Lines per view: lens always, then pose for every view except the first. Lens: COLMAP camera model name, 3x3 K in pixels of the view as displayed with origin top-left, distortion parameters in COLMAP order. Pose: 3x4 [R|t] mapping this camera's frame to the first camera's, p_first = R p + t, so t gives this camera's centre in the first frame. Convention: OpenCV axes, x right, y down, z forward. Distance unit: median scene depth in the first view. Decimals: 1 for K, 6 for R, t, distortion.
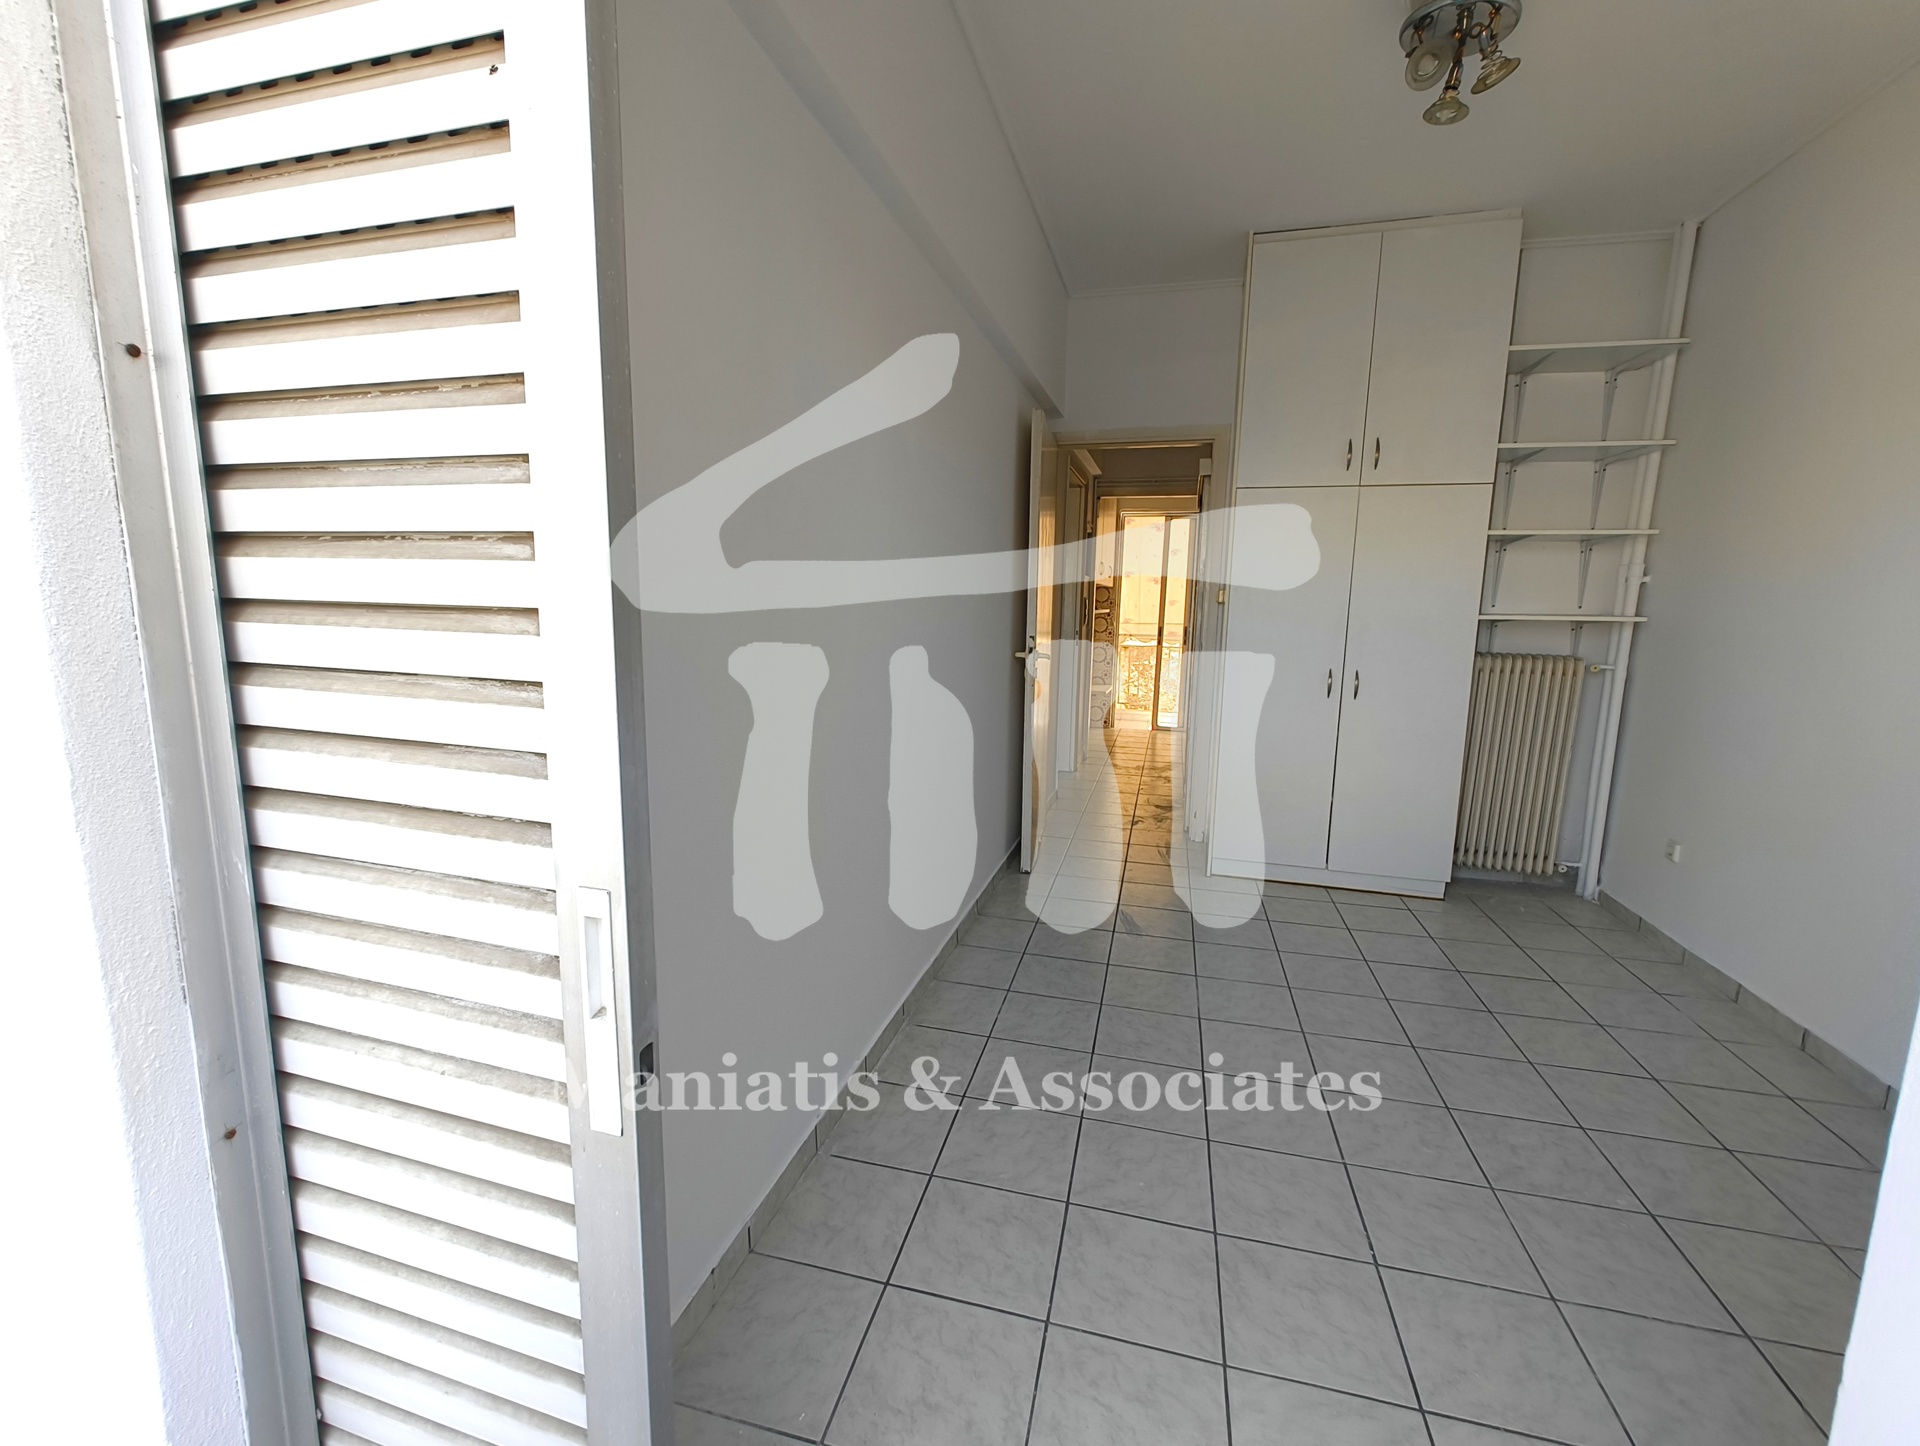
lens RADIAL K [[824.6, 0, 924.0], [0, 824.6, 713.6], [0, 0, 1]] dist [-0.002880, 0.001939]
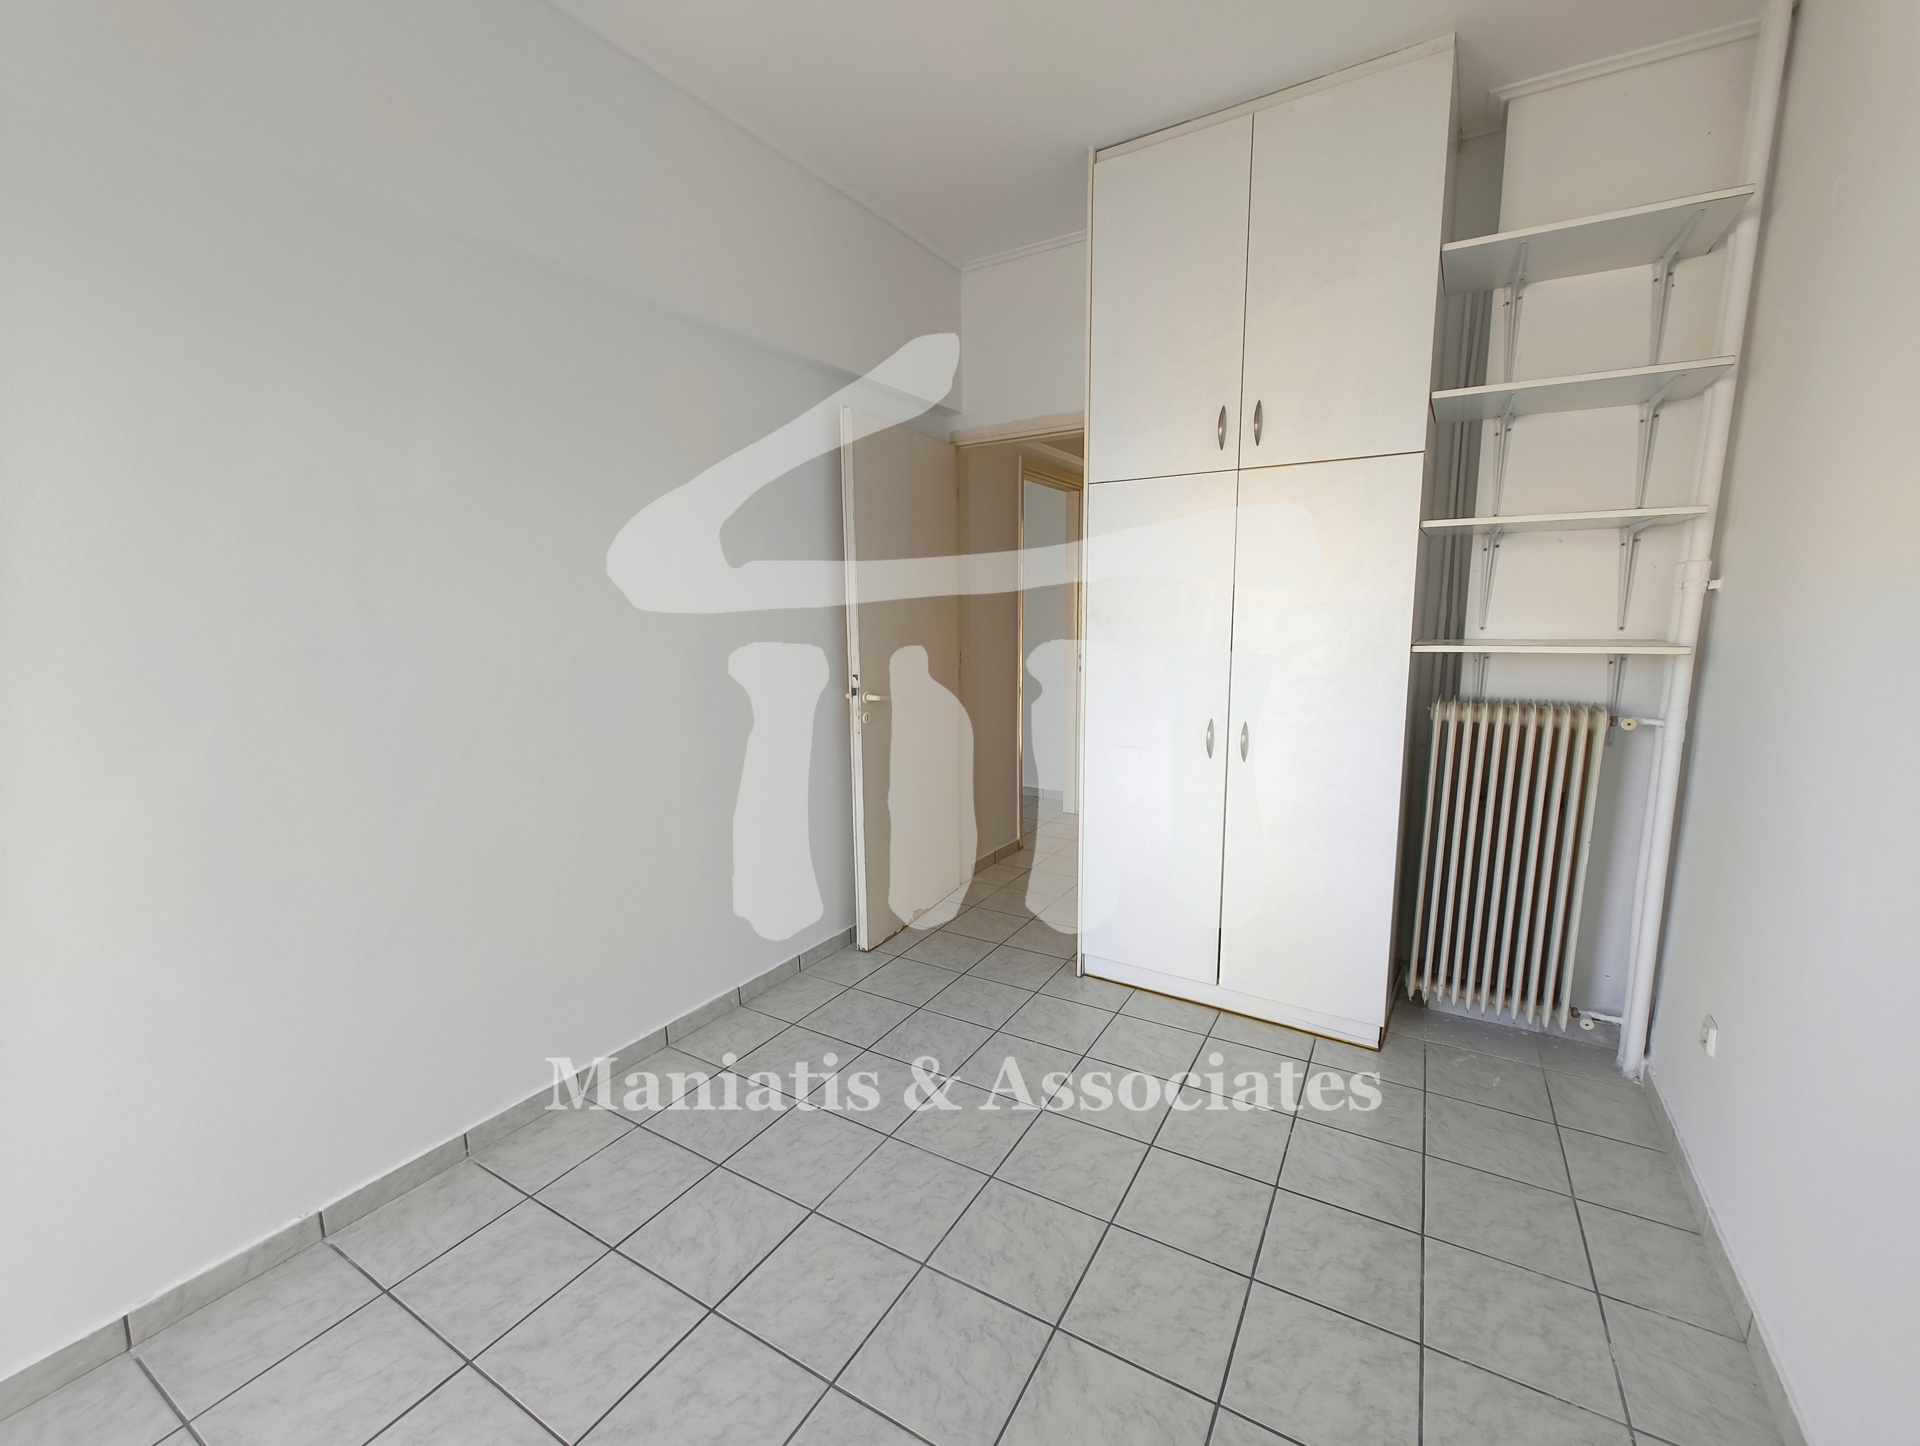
lens RADIAL K [[824.6, 0, 939.6], [0, 824.6, 720.0], [0, 0, 1]] dist [-0.002880, 0.001939]
pose [[0.962586, 0.007802, -0.270862, 0.468734], [-0.009433, 0.999944, -0.004722, -0.050839], [0.270811, 0.007101, 0.962606, 0.234075]]
